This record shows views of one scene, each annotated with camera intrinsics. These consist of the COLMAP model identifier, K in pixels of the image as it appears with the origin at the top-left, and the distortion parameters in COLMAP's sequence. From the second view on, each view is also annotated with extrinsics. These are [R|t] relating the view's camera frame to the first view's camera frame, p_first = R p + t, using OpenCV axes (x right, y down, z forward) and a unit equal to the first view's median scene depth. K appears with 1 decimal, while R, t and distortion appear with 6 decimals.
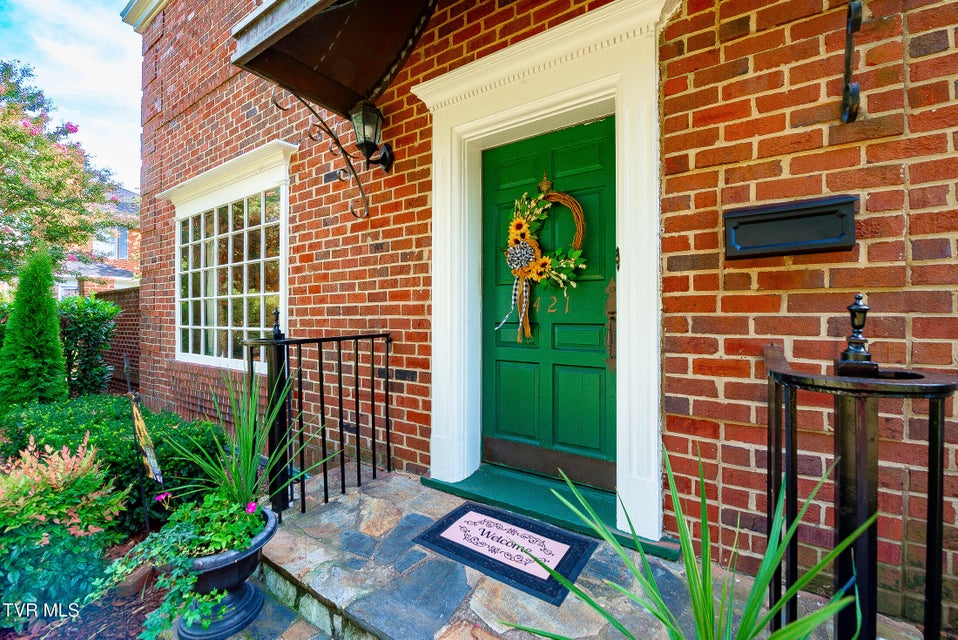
lens RADIAL K [[397.0, 0, 481.2], [0, 397.0, 313.8], [0, 0, 1]] dist [-0.013322, -0.000225]
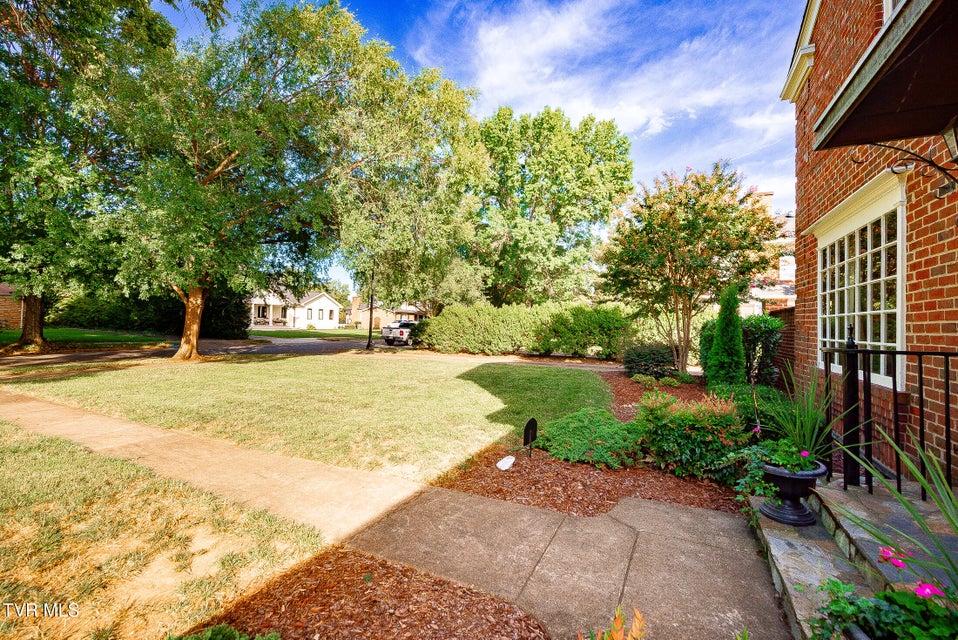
lens RADIAL K [[396.3, 0, 488.6], [0, 396.3, 314.7], [0, 0, 1]] dist [-0.000973, -0.000633]
pose [[0.143047, -0.016447, -0.989579, 0.372454], [-0.017761, 0.999658, -0.019182, -0.000480], [0.989556, 0.020319, 0.142706, -0.217218]]
